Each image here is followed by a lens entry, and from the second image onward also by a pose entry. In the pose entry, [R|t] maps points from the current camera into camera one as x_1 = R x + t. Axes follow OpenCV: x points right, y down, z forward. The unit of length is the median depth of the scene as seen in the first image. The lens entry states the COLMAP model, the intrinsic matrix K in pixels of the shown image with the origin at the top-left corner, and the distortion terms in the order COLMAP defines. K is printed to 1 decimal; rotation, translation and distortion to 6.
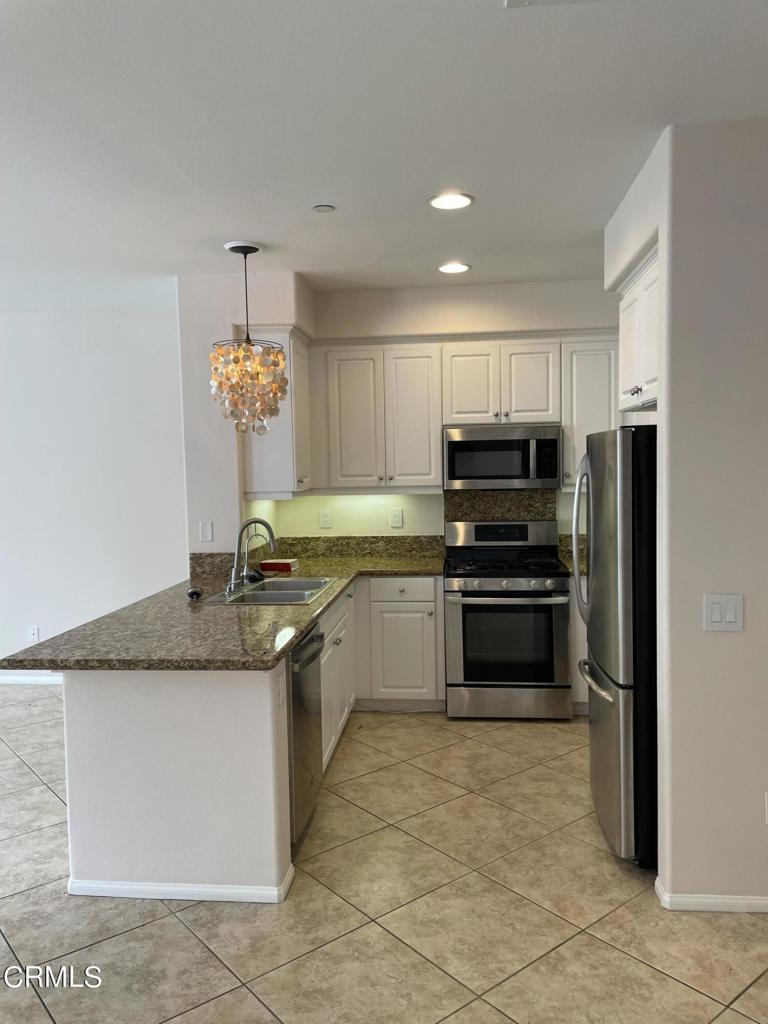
lens RADIAL K [[788.6, 0, 387.4], [0, 788.6, 507.6], [0, 0, 1]] dist [0.013598, -0.041942]
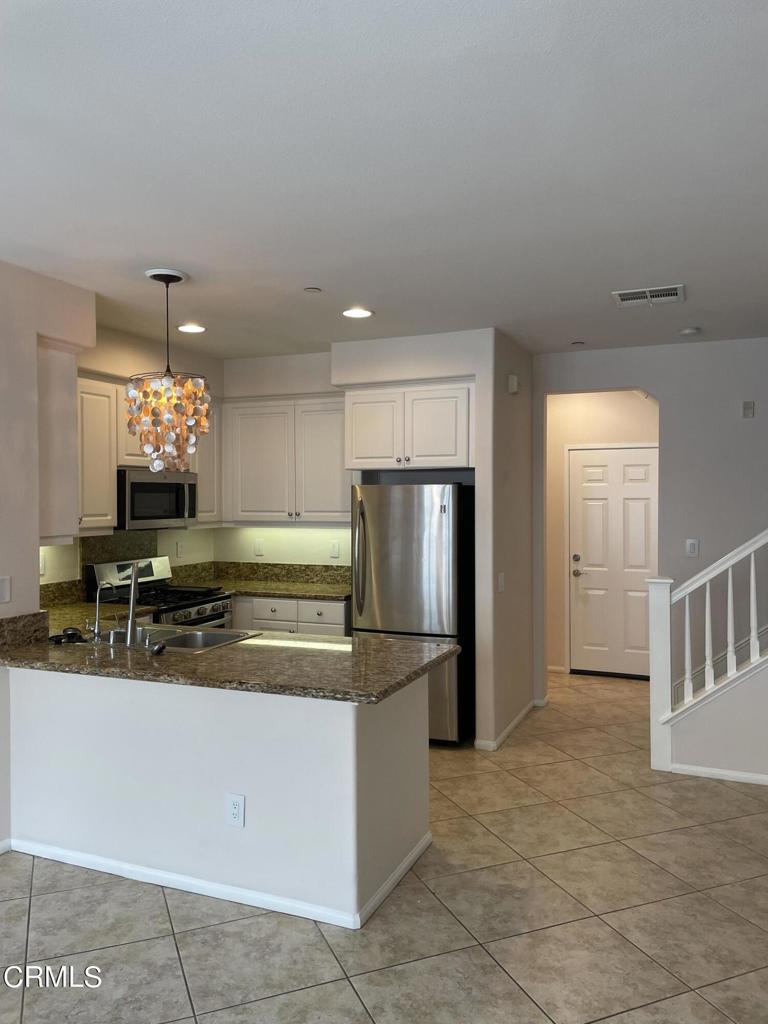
lens RADIAL K [[788.6, 0, 379.0], [0, 788.6, 513.5], [0, 0, 1]] dist [0.013598, -0.041942]
pose [[0.301155, -0.008249, 0.953539, -1.146695], [0.062923, 0.997955, -0.011239, -0.017910], [-0.951497, 0.063384, 0.301059, 0.547985]]
